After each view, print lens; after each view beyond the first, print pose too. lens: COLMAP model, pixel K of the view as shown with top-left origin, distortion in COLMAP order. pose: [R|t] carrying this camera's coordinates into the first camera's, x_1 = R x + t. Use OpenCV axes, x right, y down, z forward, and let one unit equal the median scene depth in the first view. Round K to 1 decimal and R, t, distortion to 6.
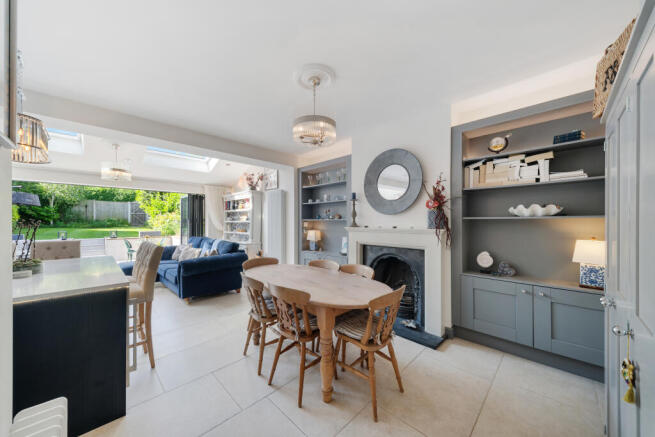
lens RADIAL K [[232.7, 0, 322.0], [0, 232.7, 220.7], [0, 0, 1]] dist [0.014548, -0.001542]
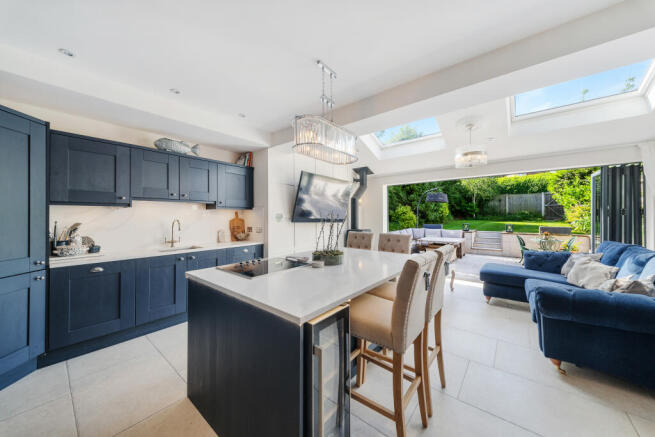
lens RADIAL K [[232.7, 0, 322.1], [0, 232.7, 216.2], [0, 0, 1]] dist [0.014548, -0.001542]
pose [[0.093289, 0.002235, -0.995637, -0.041677], [0.007746, 0.999966, 0.002971, 0.000473], [0.995609, -0.007989, 0.093268, 0.198891]]
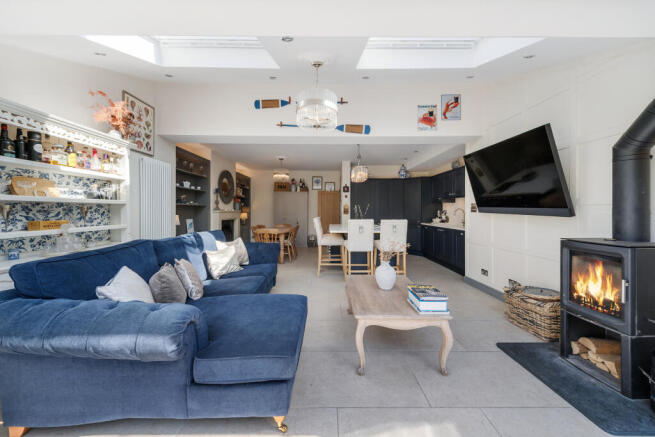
lens RADIAL K [[232.7, 0, 328.2], [0, 232.7, 208.7], [0, 0, 1]] dist [0.014548, -0.001542]
pose [[-0.710695, 0.006331, 0.703471, -0.665589], [-0.003844, 0.999910, -0.012882, 0.014915], [-0.703489, -0.011859, -0.710607, 0.711212]]
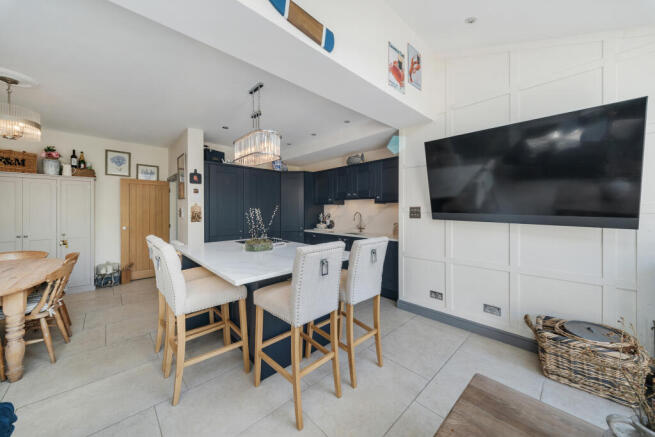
lens RADIAL K [[232.7, 0, 320.4], [0, 232.7, 210.6], [0, 0, 1]] dist [0.014548, -0.001542]
pose [[-0.998787, 0.003970, 0.049073, -0.405364], [0.003823, 0.999988, -0.003098, 0.002926], [-0.049085, -0.002907, -0.998790, 0.542367]]
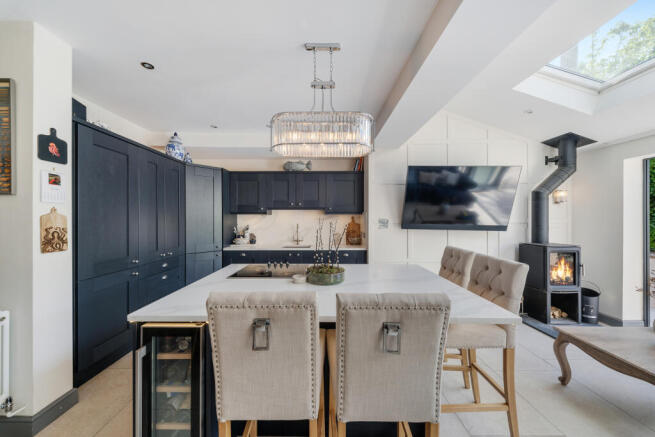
lens RADIAL K [[232.7, 0, 321.3], [0, 232.7, 218.4], [0, 0, 1]] dist [0.014548, -0.001542]
pose [[-0.716140, 0.002329, -0.697953, -0.149372], [0.006609, 0.999972, -0.003445, -0.003580], [0.697926, -0.007080, -0.716135, 0.386089]]
